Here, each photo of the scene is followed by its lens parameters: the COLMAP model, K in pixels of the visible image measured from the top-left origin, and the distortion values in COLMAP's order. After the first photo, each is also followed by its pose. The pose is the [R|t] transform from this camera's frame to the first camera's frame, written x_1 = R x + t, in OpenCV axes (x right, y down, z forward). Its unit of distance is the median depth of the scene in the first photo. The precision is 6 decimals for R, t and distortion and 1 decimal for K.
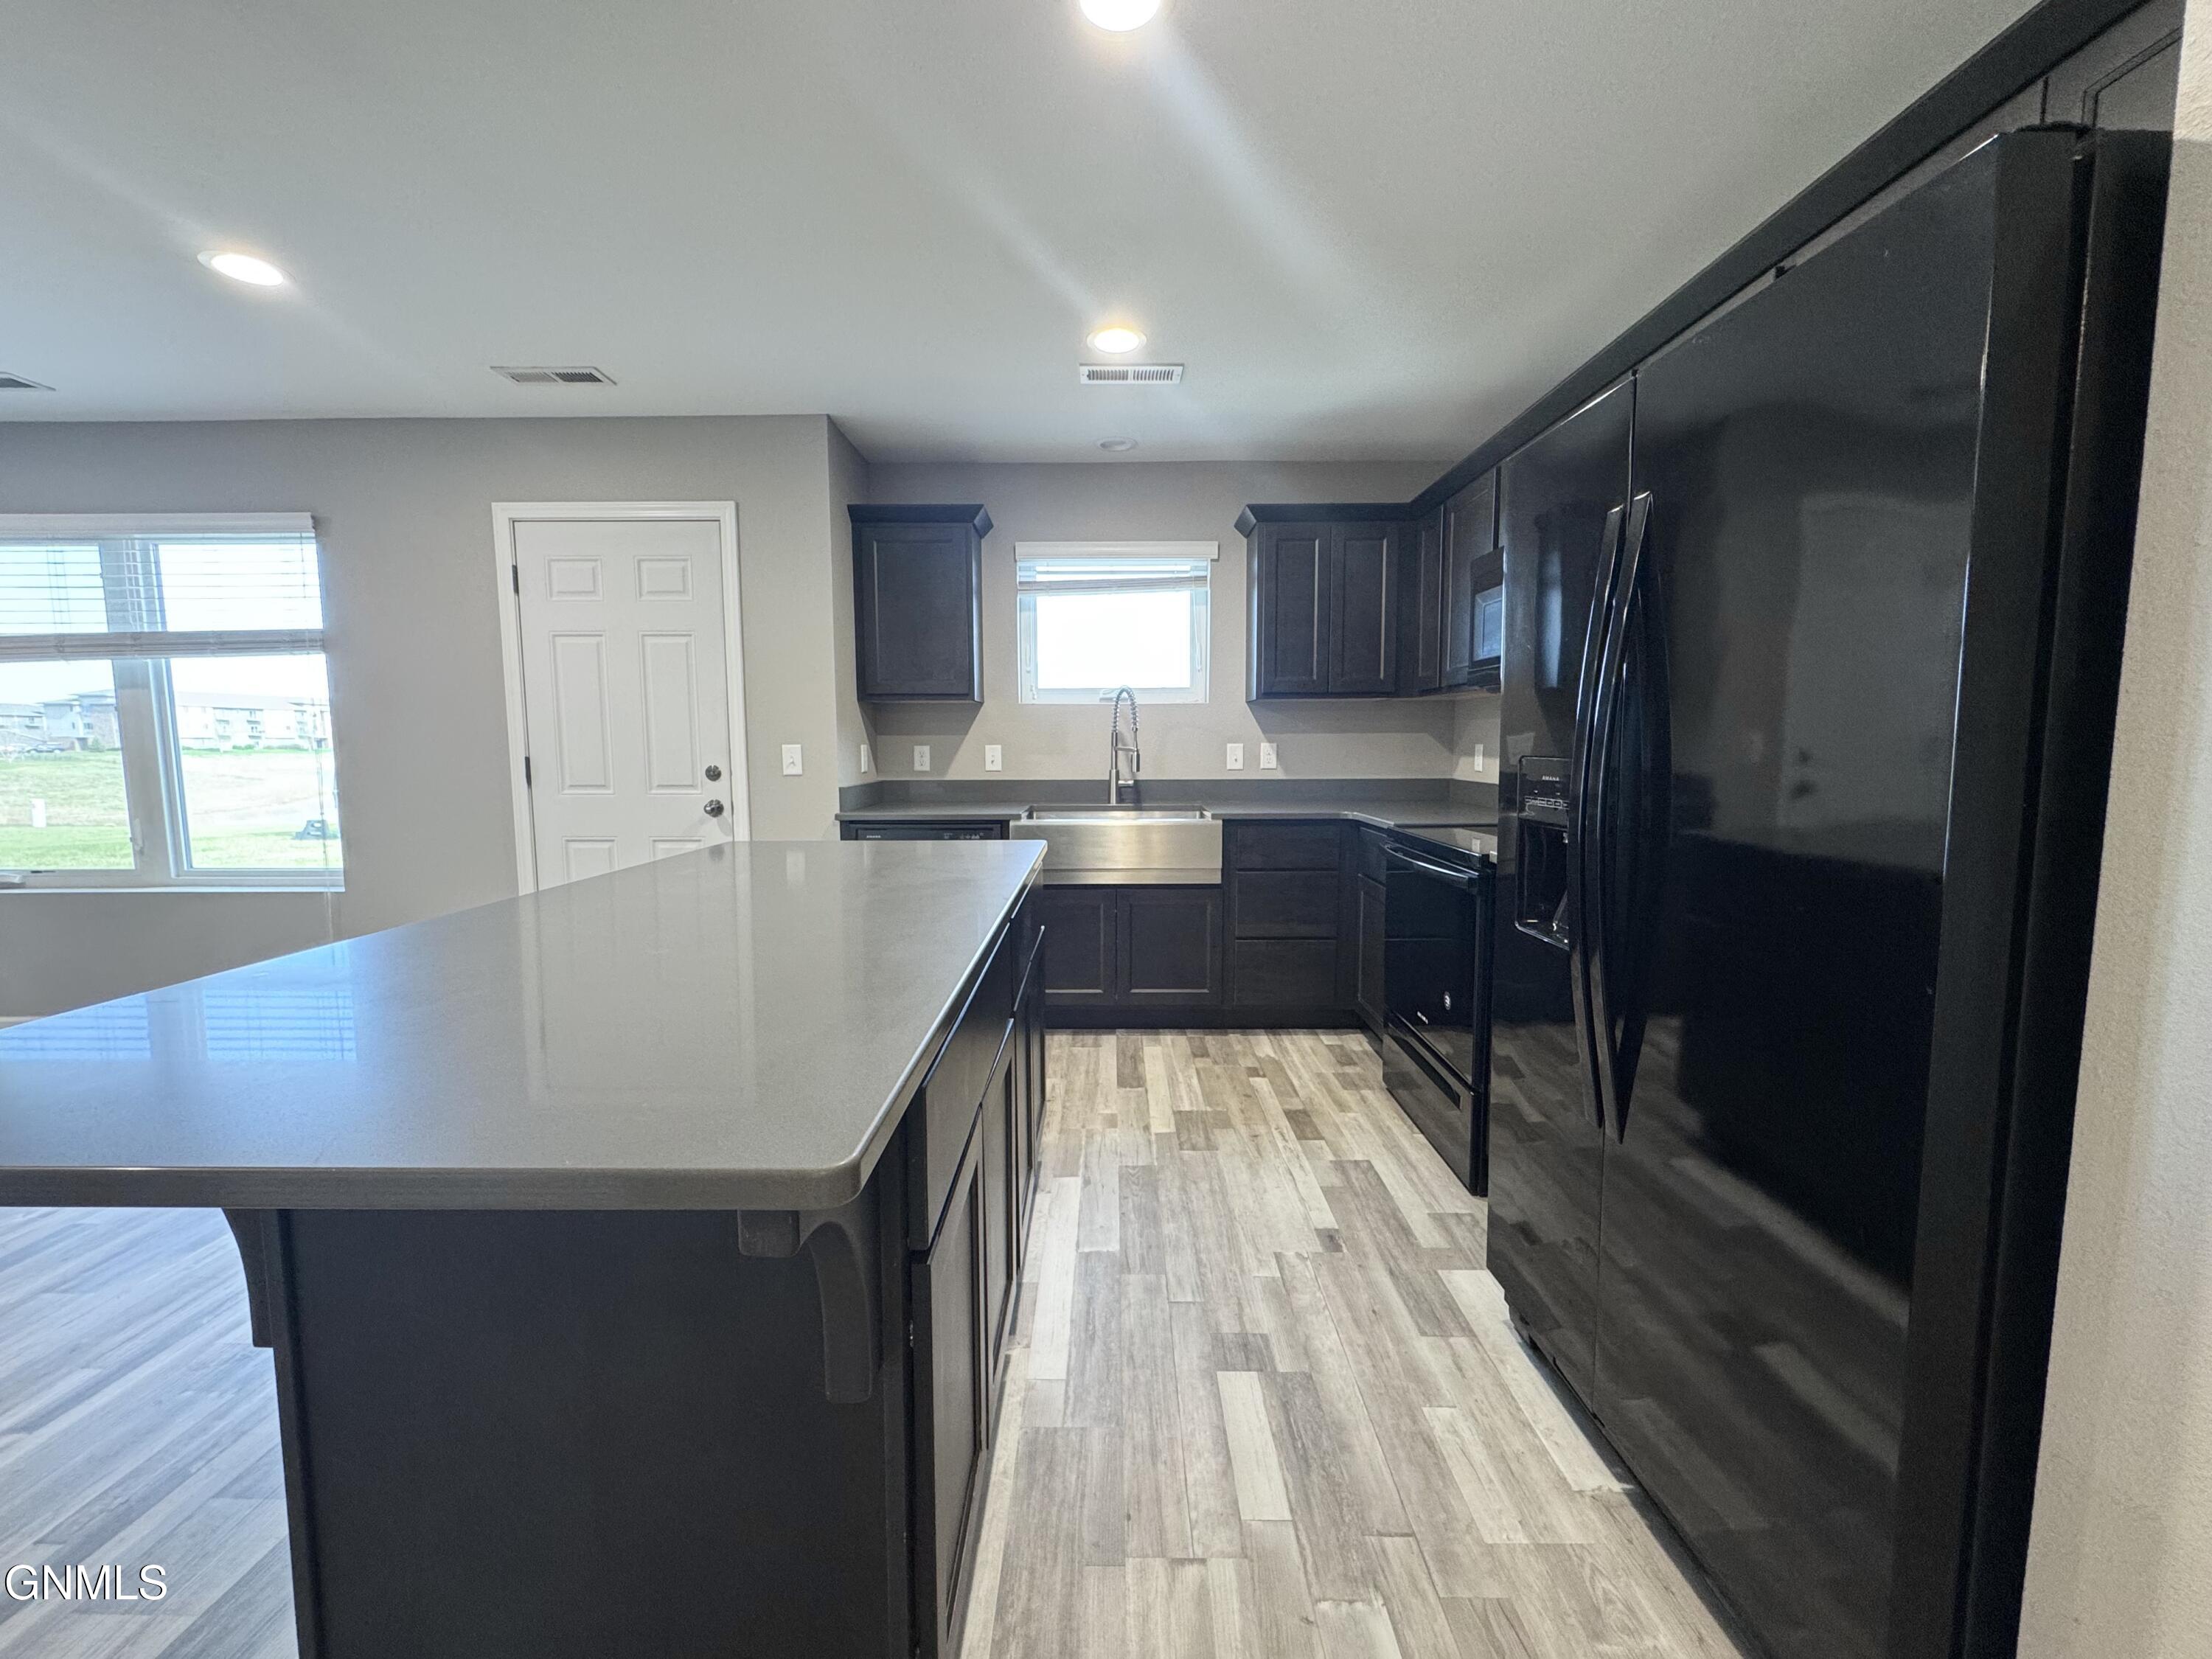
lens RADIAL K [[883.3, 0, 1107.3], [0, 883.3, 830.8], [0, 0, 1]] dist [-0.004365, 0.000710]
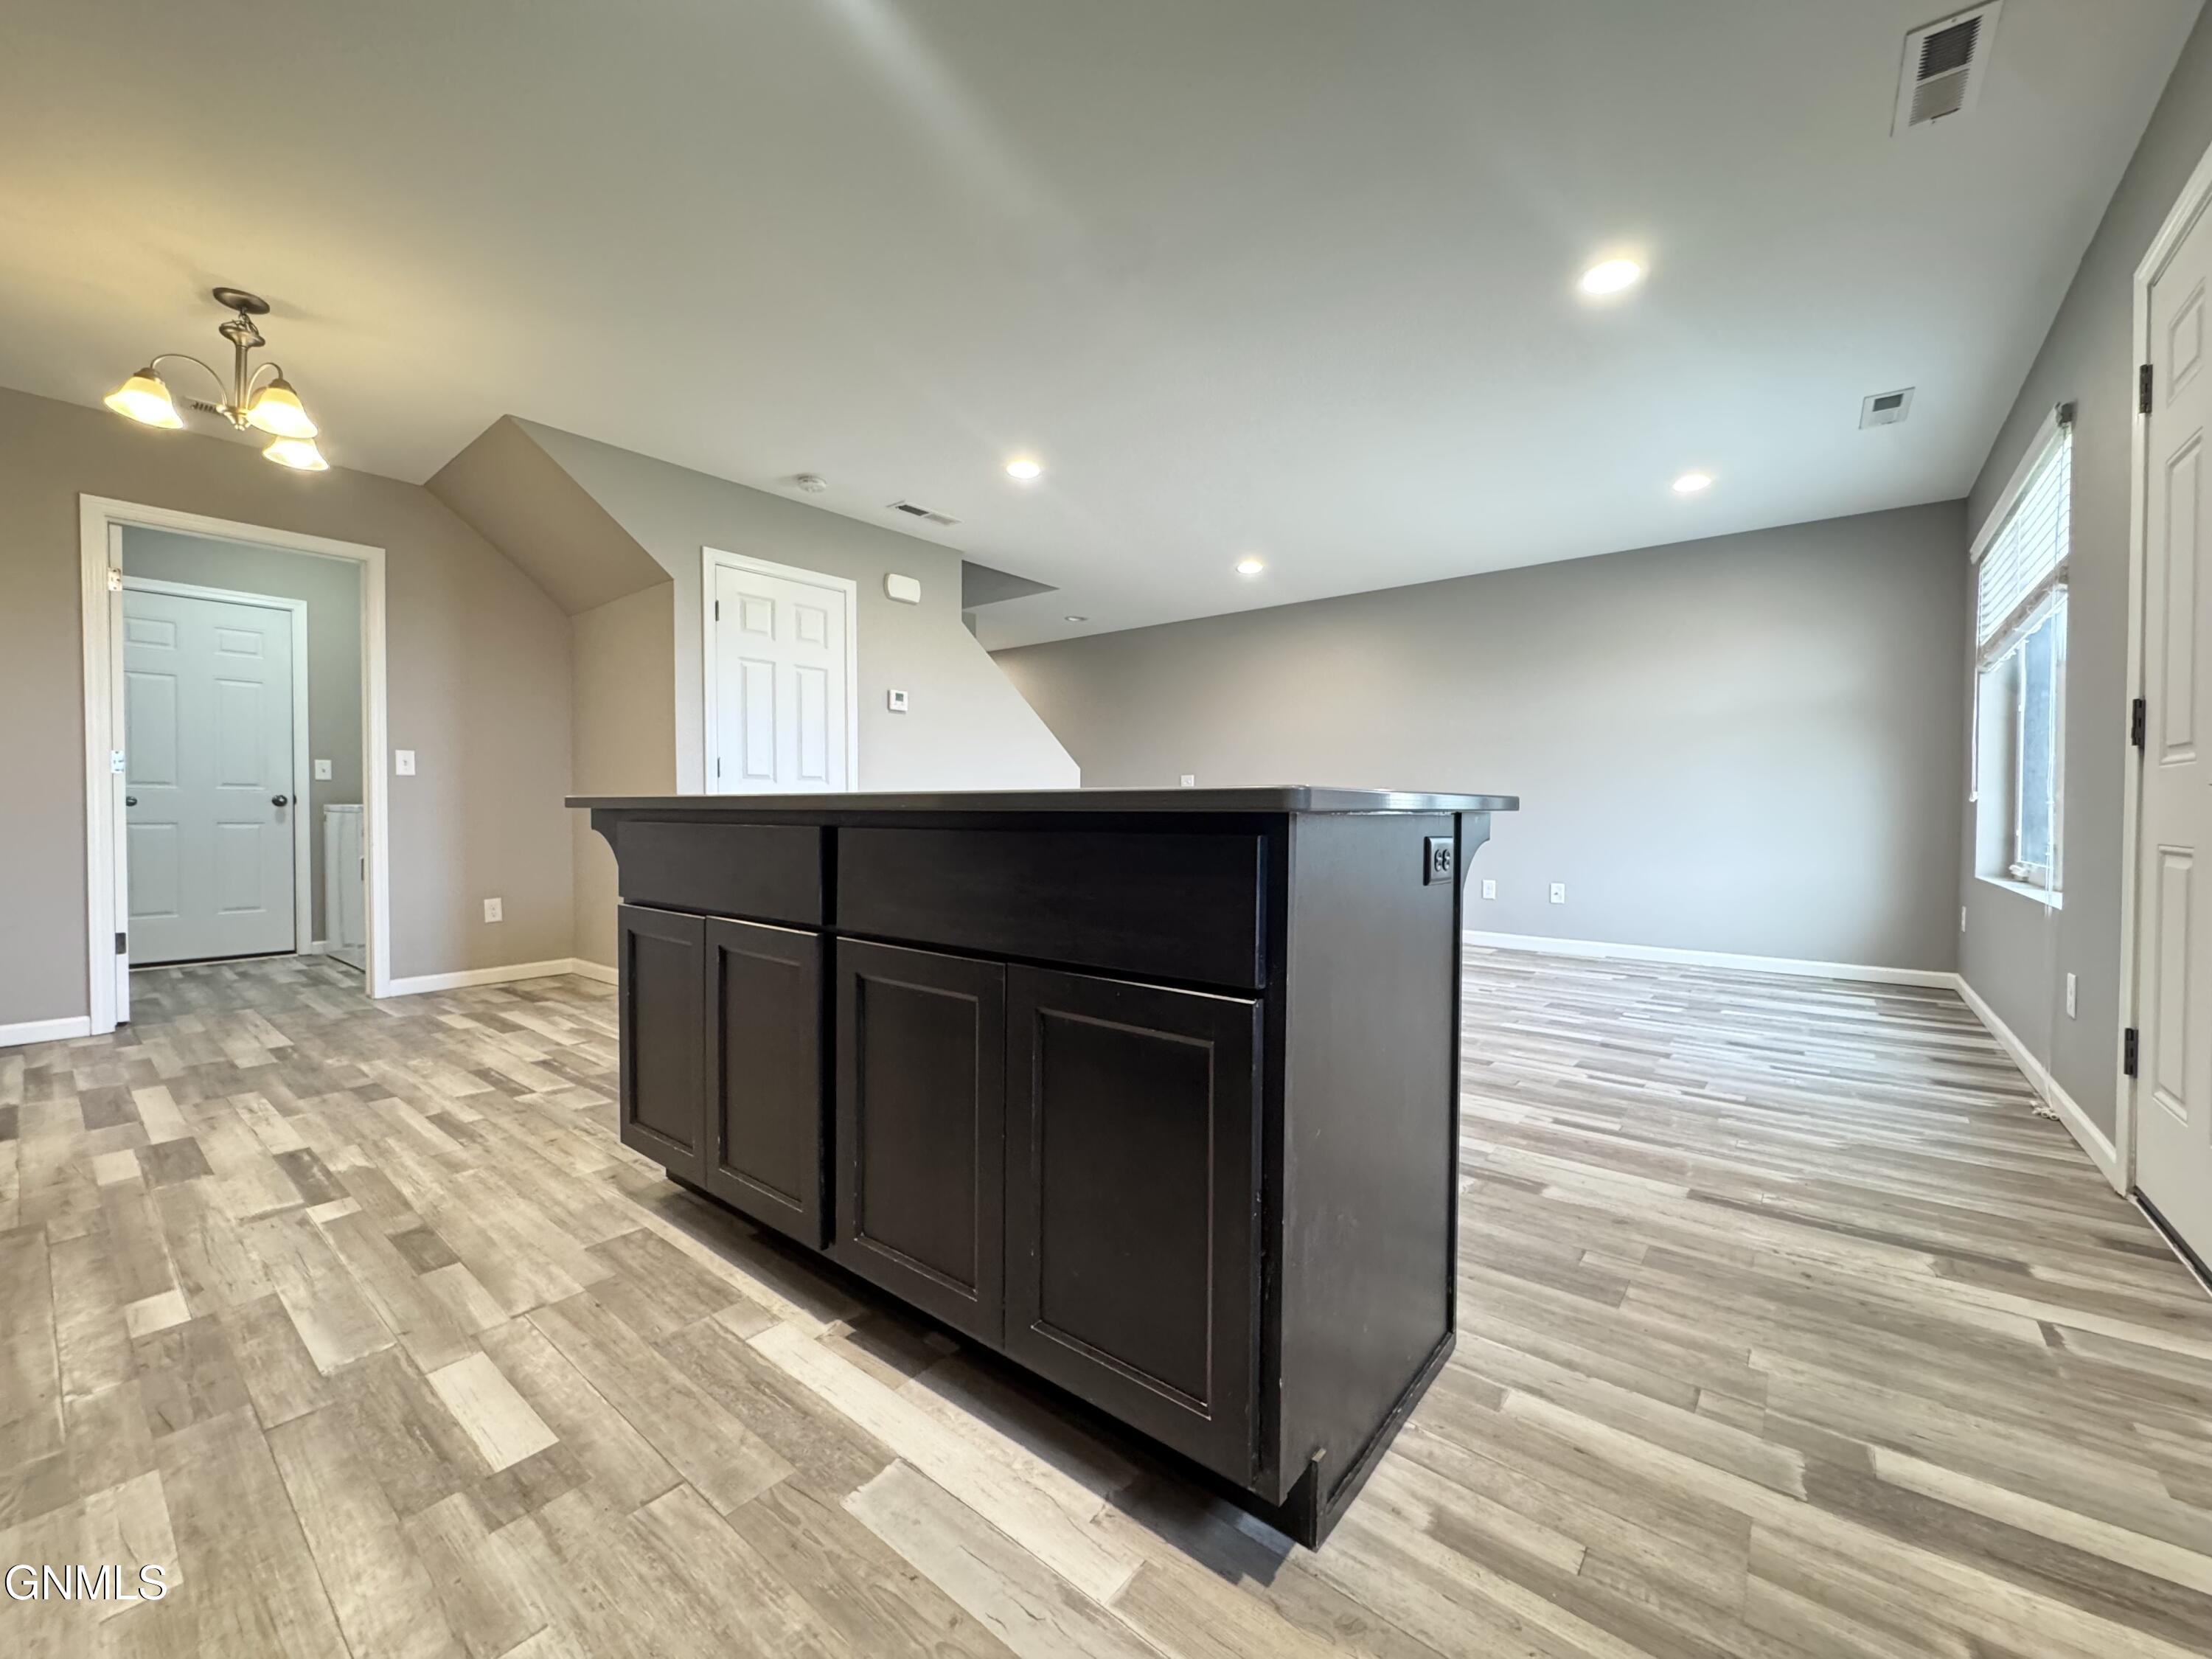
lens RADIAL K [[883.3, 0, 1104.2], [0, 883.3, 825.8], [0, 0, 1]] dist [-0.004365, 0.000710]
pose [[-0.625881, 0.015030, -0.779774, 0.195325], [-0.080354, 0.993251, 0.083641, 0.002578], [0.775768, 0.115007, -0.620449, 0.843171]]
